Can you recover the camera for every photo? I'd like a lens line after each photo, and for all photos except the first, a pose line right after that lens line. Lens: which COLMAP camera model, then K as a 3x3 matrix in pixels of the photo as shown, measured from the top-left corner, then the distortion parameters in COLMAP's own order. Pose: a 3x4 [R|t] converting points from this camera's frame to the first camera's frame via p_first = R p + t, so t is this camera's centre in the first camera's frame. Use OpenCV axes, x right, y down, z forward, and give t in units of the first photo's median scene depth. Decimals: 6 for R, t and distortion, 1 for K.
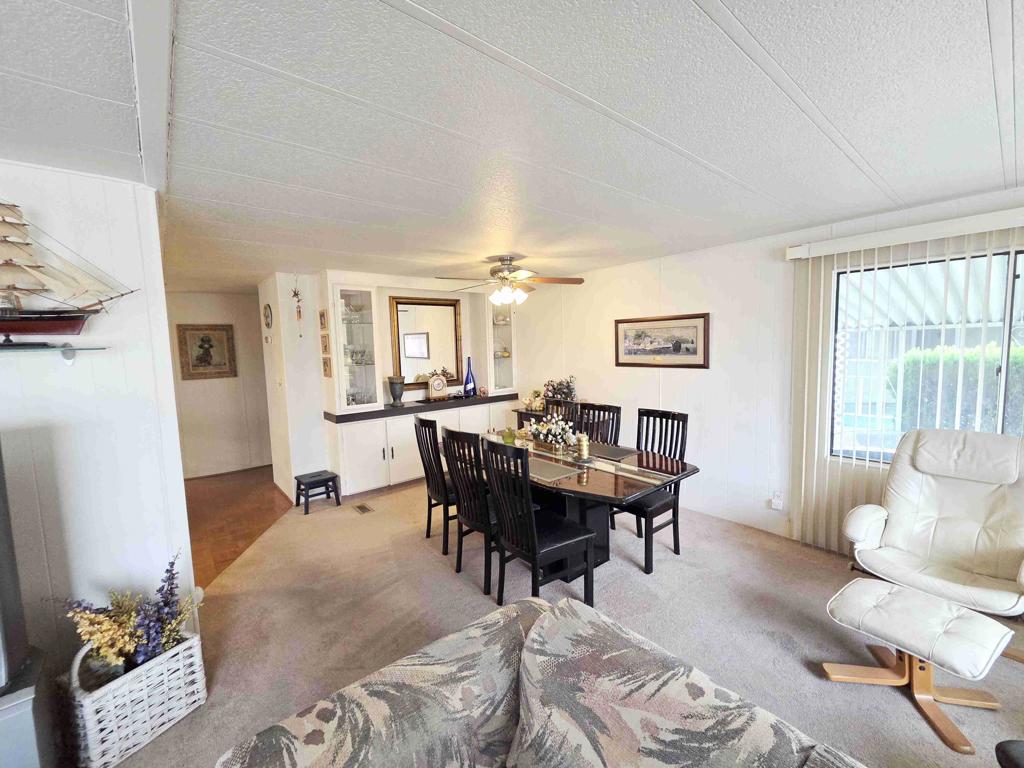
lens RADIAL K [[420.5, 0, 512.0], [0, 420.5, 384.0], [0, 0, 1]] dist [0.000132, 0.000286]
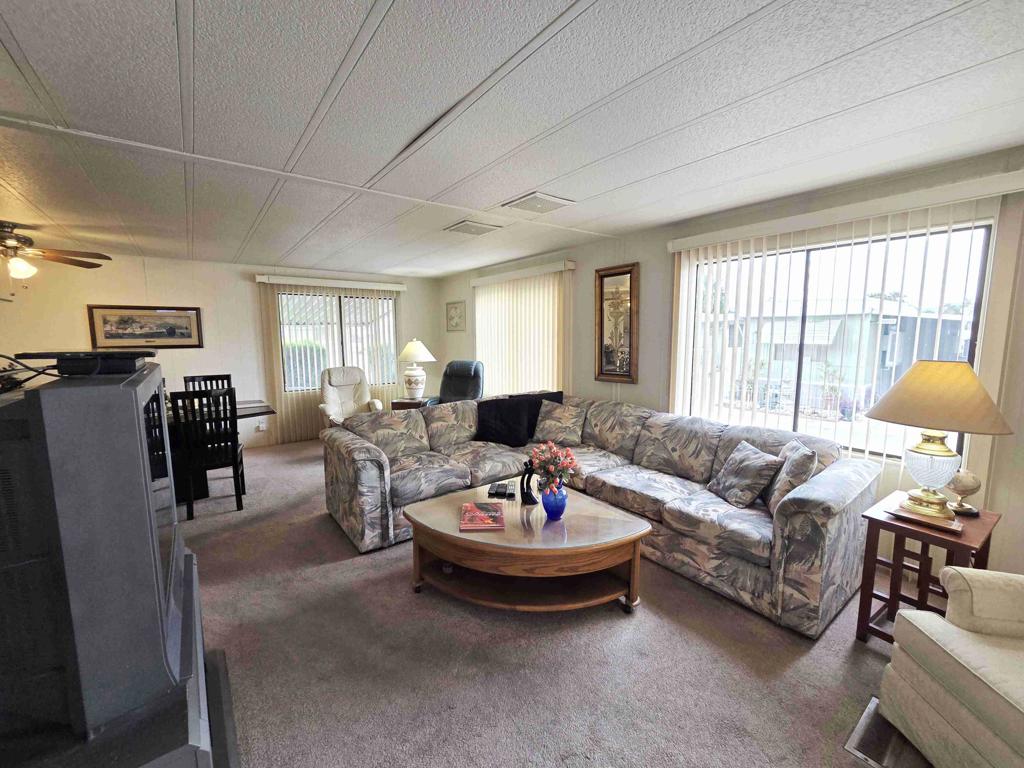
lens RADIAL K [[420.5, 0, 512.0], [0, 420.5, 384.0], [0, 0, 1]] dist [0.000132, 0.000286]
pose [[0.046640, -0.091825, 0.994682, -0.841808], [0.097166, 0.991461, 0.086971, 0.058036], [-0.994175, 0.092593, 0.055164, -0.079789]]
